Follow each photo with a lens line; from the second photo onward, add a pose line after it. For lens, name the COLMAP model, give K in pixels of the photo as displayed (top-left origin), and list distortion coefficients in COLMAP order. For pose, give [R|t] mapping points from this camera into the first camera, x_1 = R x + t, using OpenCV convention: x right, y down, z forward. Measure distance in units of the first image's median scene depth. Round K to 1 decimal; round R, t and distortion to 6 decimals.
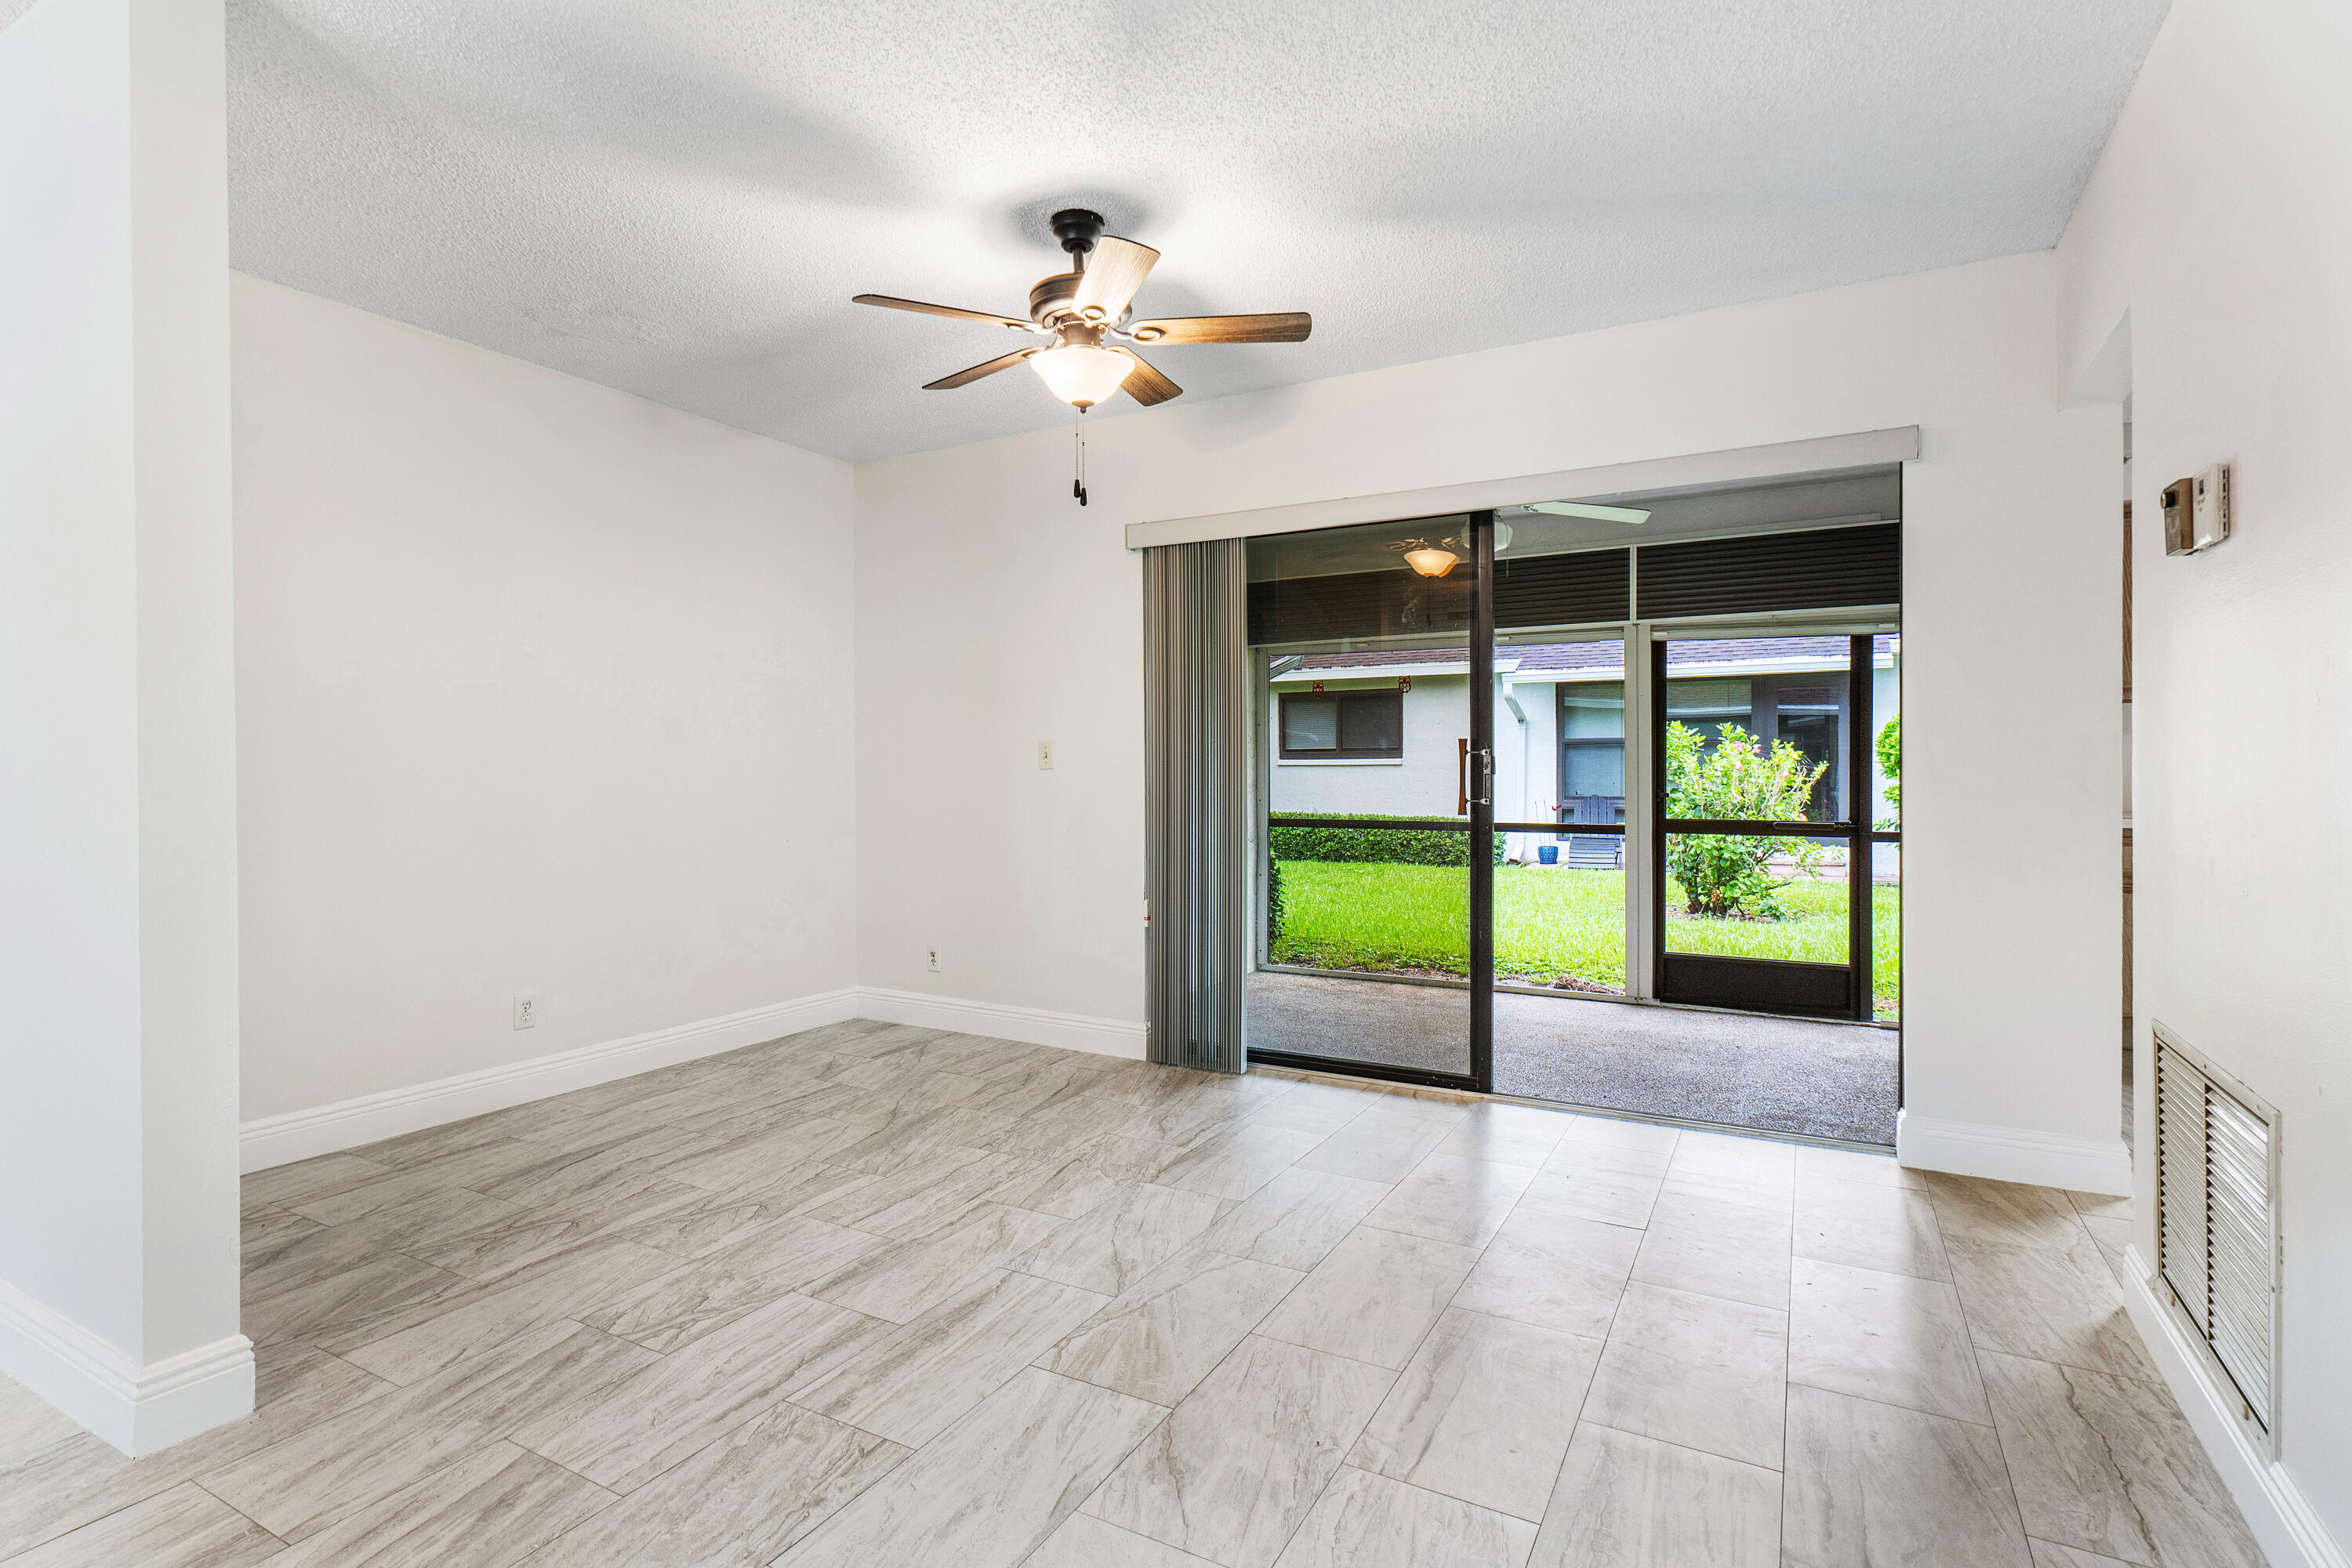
lens RADIAL K [[1130.2, 0, 1123.3], [0, 1130.2, 793.3], [0, 0, 1]] dist [-0.000023, -0.000018]
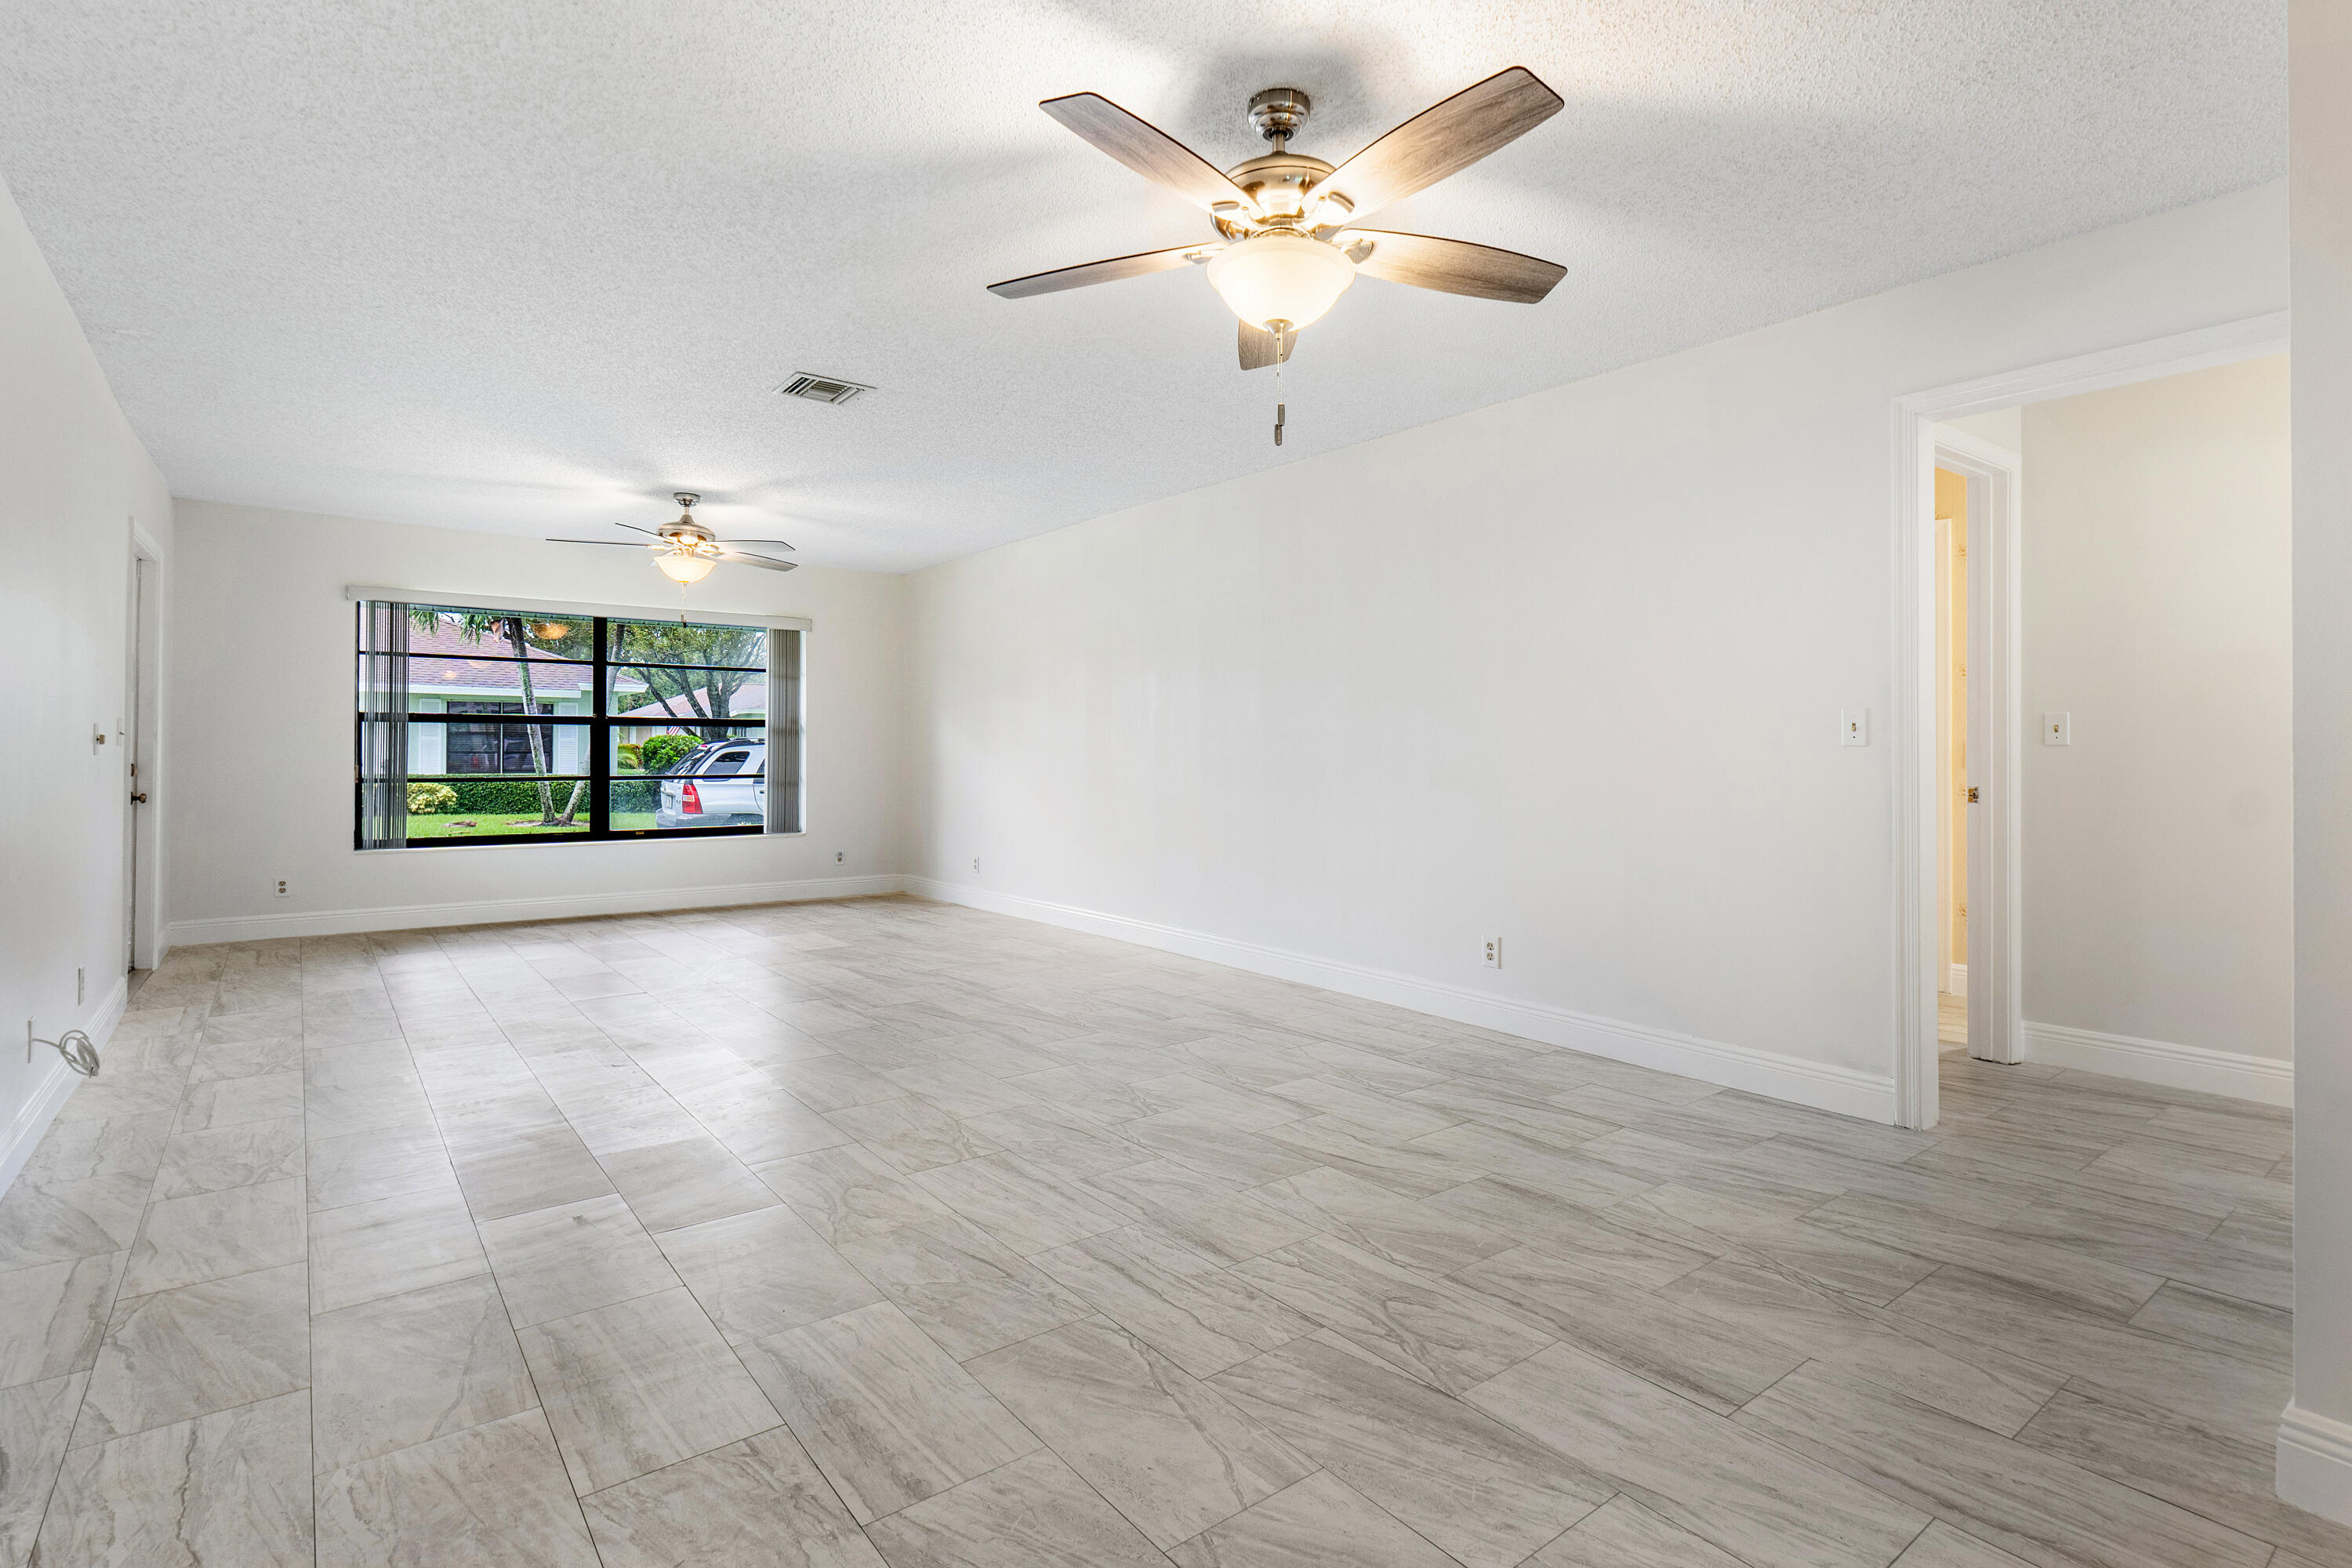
lens RADIAL K [[1130.2, 0, 1178.6], [0, 1130.2, 773.9], [0, 0, 1]] dist [-0.000023, -0.000018]
pose [[-0.386434, 0.004844, -0.922304, 2.209901], [-0.002178, 0.999979, 0.006165, -0.004076], [0.922315, 0.004391, -0.386415, 3.797047]]
